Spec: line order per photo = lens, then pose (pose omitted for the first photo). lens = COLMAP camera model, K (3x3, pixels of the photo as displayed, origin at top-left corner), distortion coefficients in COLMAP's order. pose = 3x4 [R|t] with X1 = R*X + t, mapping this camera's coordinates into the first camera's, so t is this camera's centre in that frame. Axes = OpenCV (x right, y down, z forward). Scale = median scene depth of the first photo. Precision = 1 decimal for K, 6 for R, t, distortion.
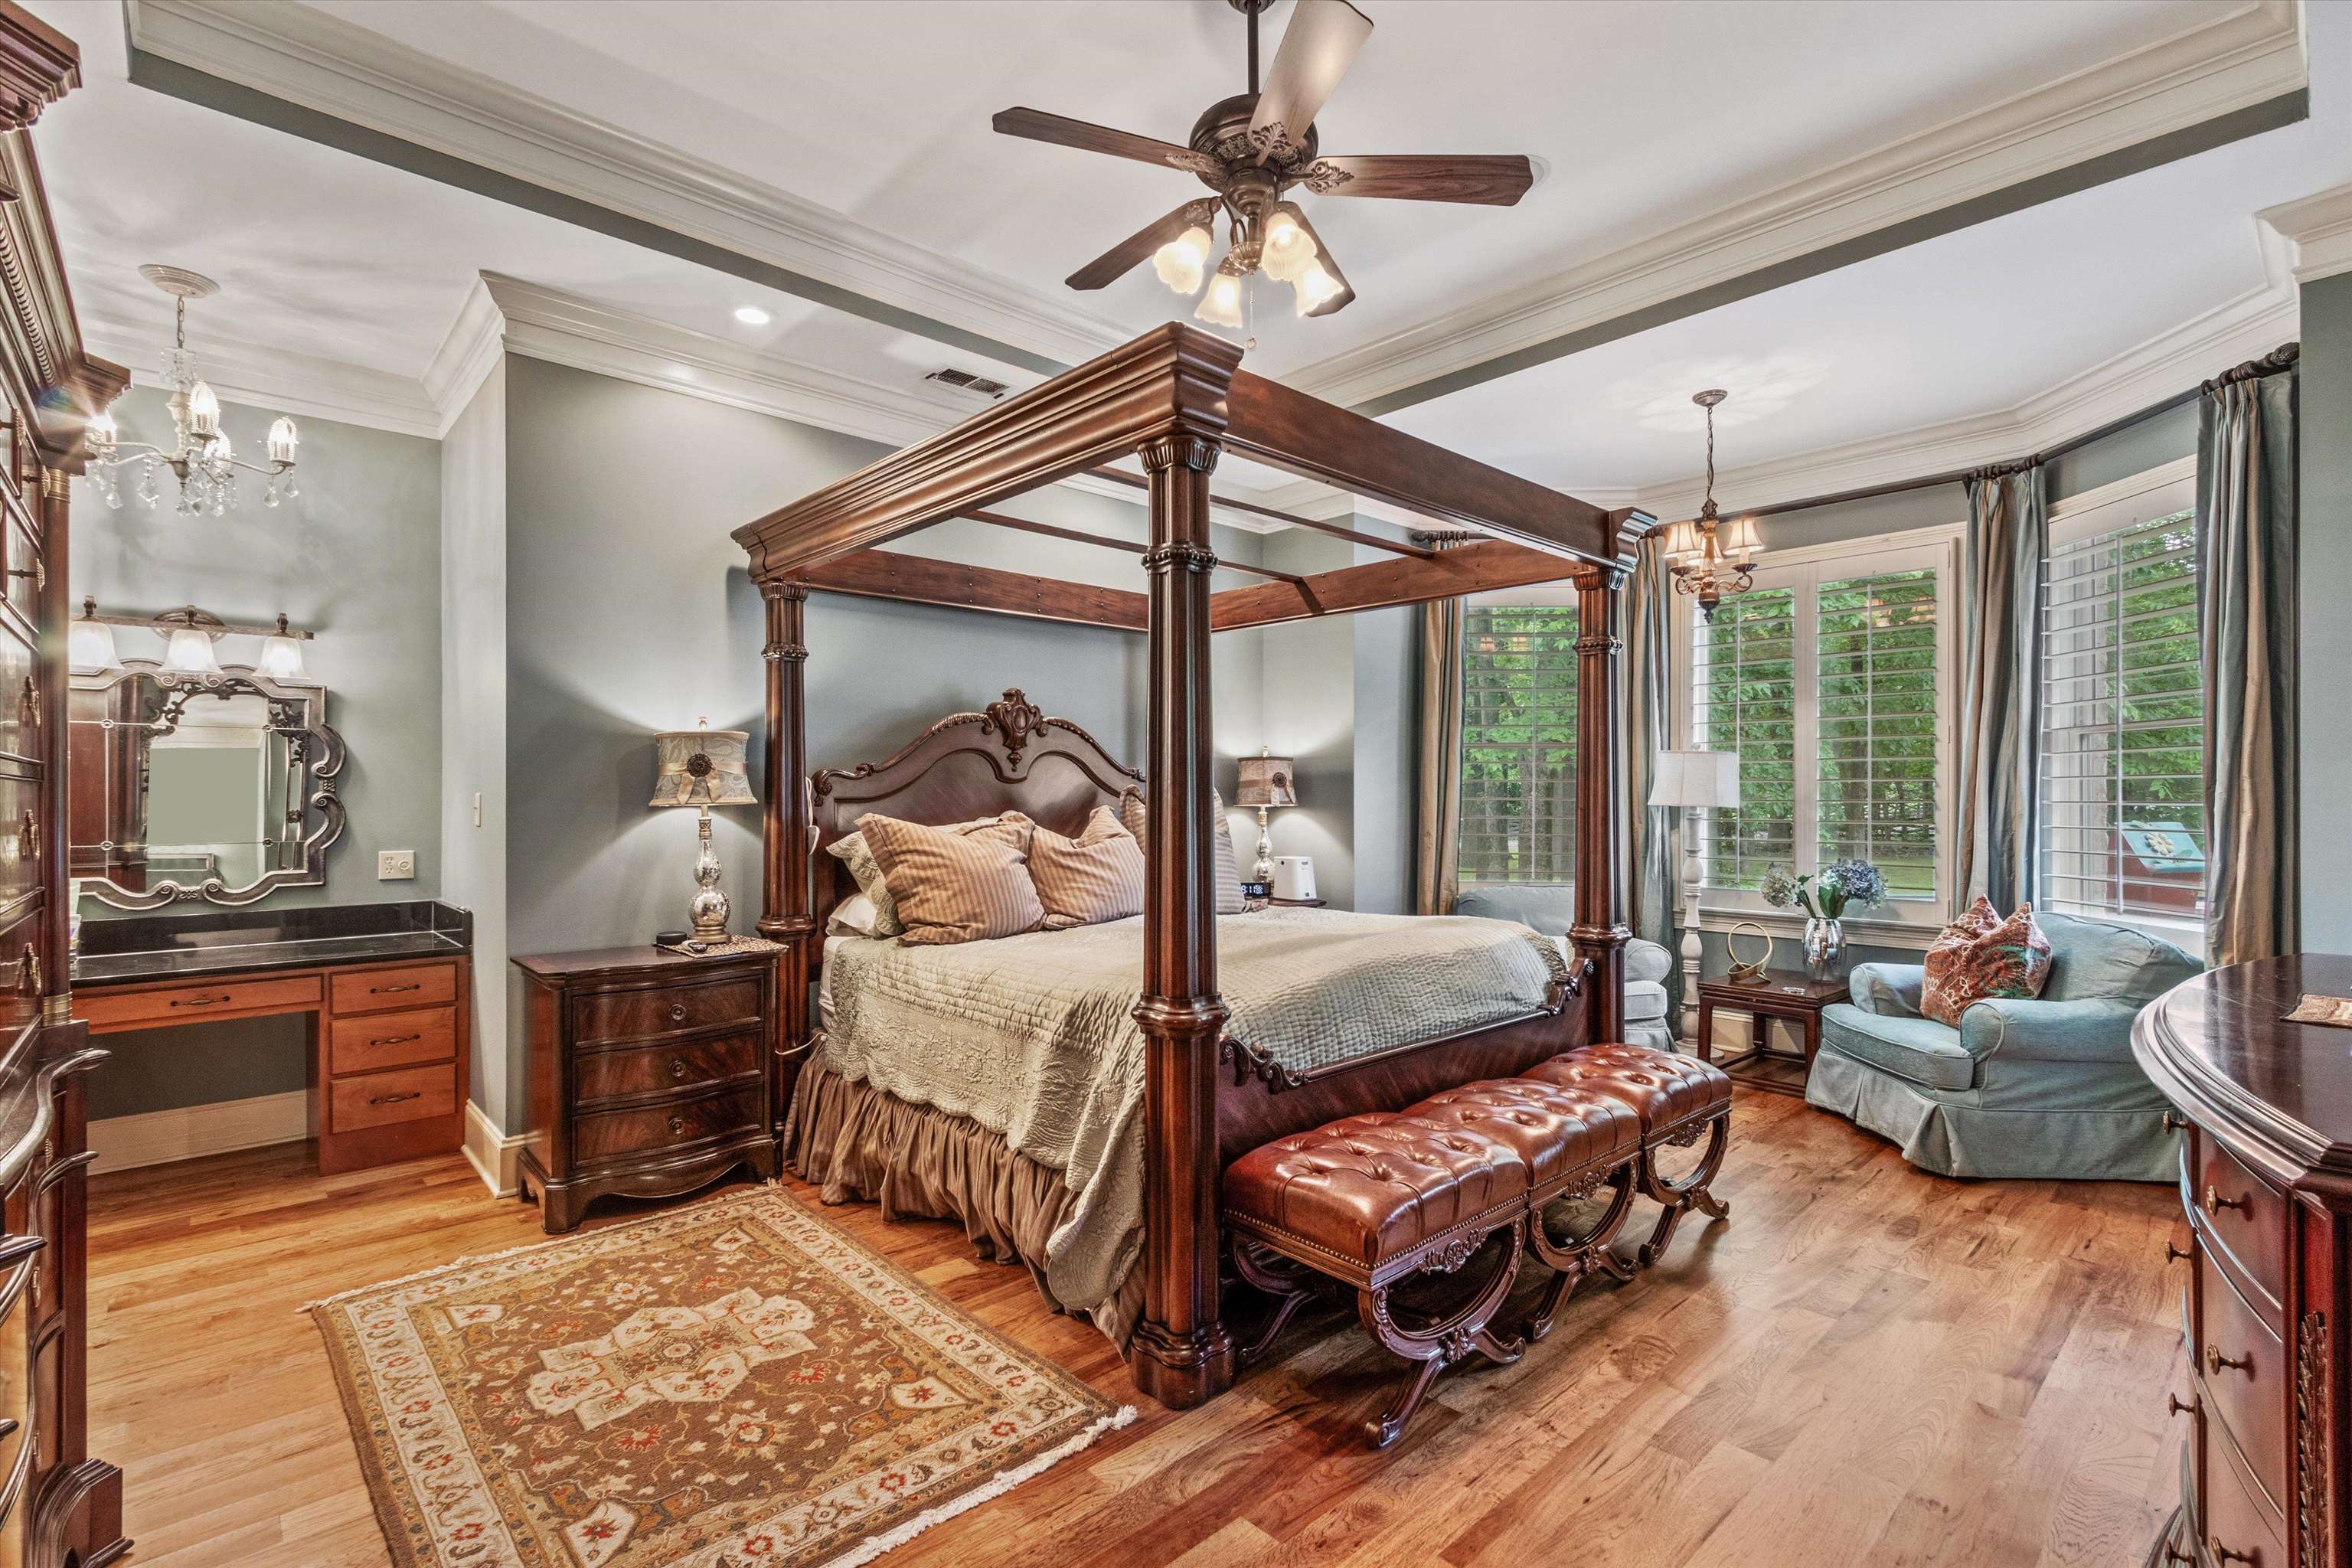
lens RADIAL K [[1080.4, 0, 1176.4], [0, 1080.4, 789.6], [0, 0, 1]] dist [0.002493, -0.000143]
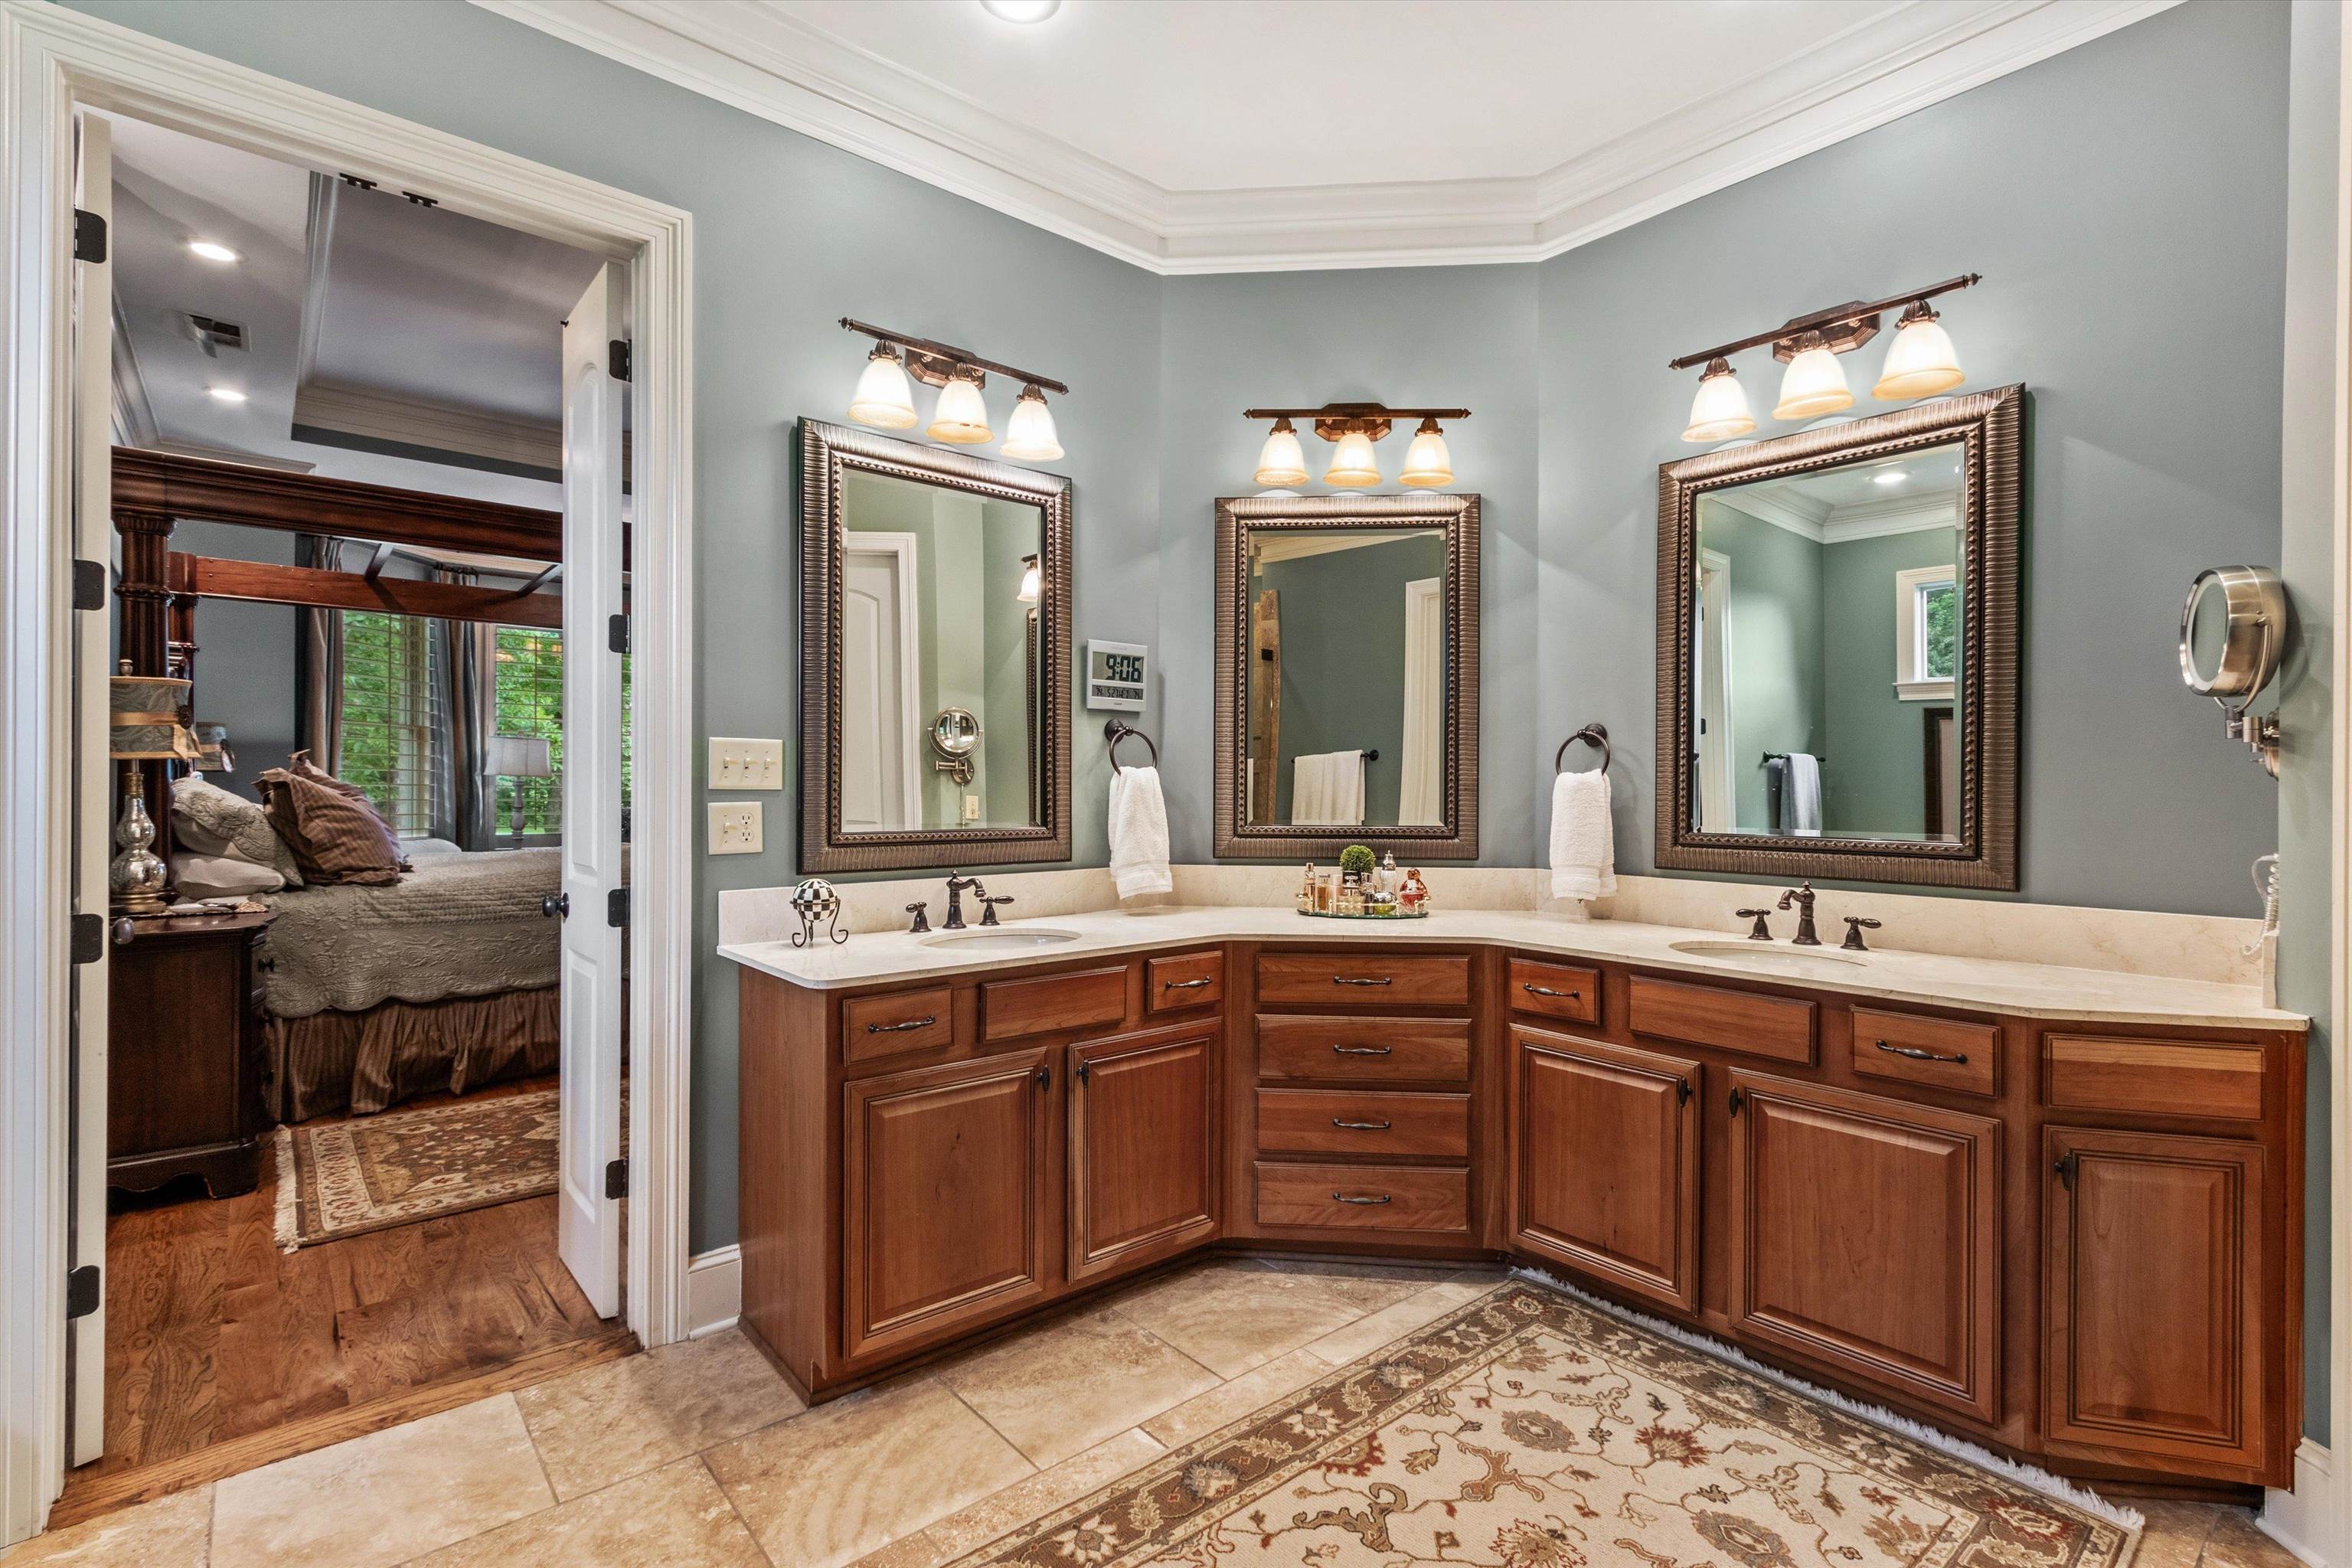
lens RADIAL K [[1080.4, 0, 1176.4], [0, 1080.4, 789.6], [0, 0, 1]] dist [0.002493, -0.000143]
pose [[0.039855, 0.000147, 0.999205, -1.659914], [-0.013217, 0.999913, 0.000380, 0.032804], [-0.999118, -0.013221, 0.039854, 0.125151]]
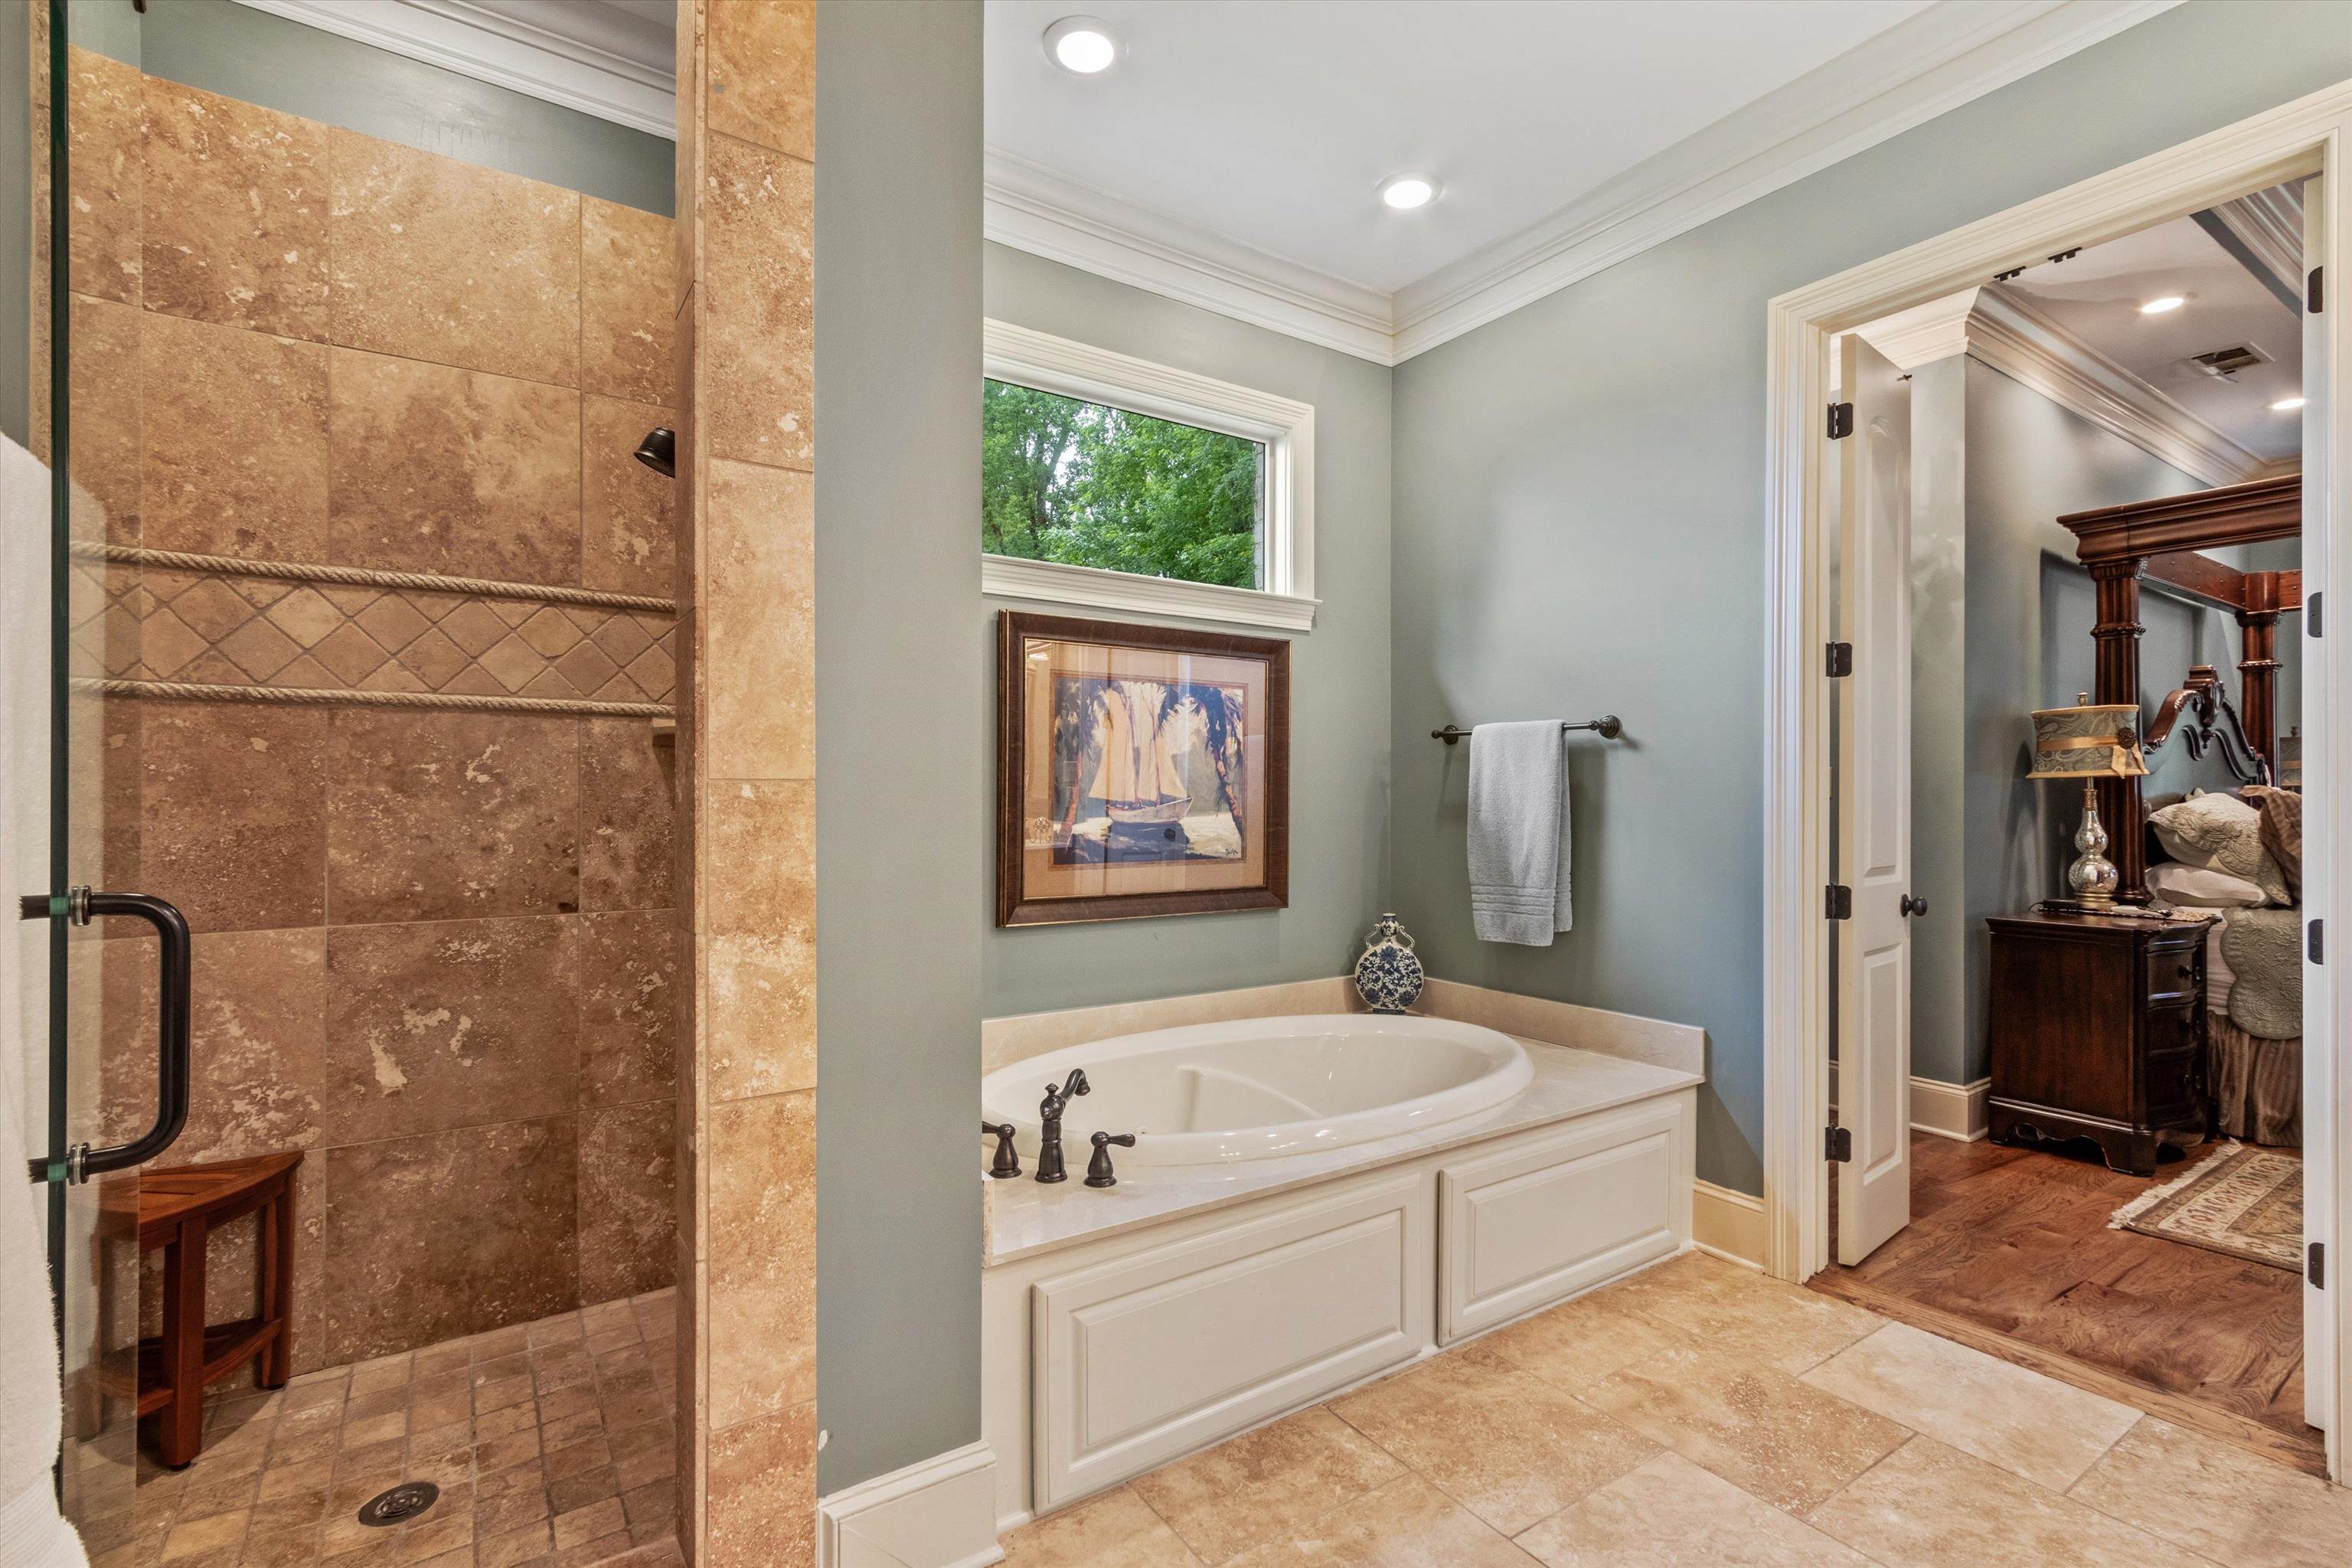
lens RADIAL K [[1080.4, 0, 1176.4], [0, 1080.4, 789.6], [0, 0, 1]] dist [0.002493, -0.000143]
pose [[0.987620, 0.001362, -0.156858, -1.461964], [-0.001805, 0.999995, -0.002679, 0.036492], [0.156854, 0.002929, 0.987617, -0.222905]]
